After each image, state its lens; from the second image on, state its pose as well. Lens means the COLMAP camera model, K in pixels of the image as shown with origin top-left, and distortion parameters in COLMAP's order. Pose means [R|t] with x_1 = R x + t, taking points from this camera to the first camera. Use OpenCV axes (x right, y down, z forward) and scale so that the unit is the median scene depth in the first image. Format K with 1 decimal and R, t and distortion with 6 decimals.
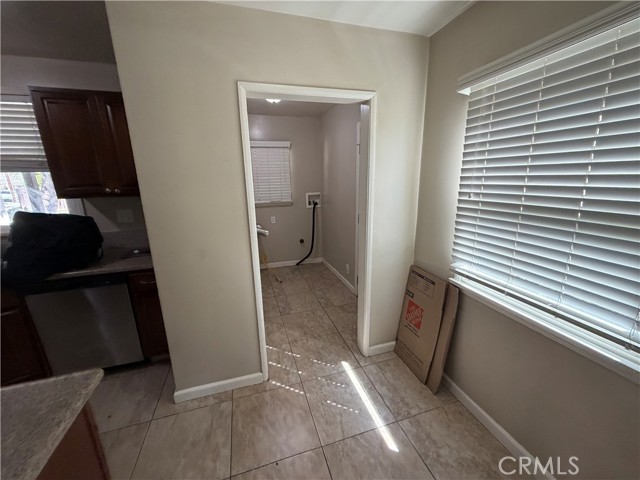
lens RADIAL K [[254.8, 0, 319.6], [0, 254.8, 237.6], [0, 0, 1]] dist [-0.001612, 0.000020]
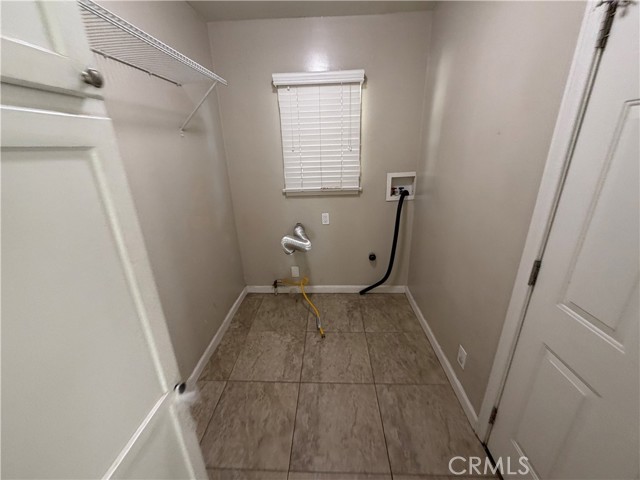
lens RADIAL K [[267.0, 0, 318.4], [0, 267.0, 233.7], [0, 0, 1]] dist [-0.000212, 0.000013]
pose [[0.945536, 0.108851, -0.306778, -0.005723], [-0.077073, 0.990499, 0.113896, -0.100420], [0.316261, -0.084048, 0.944942, 0.404169]]
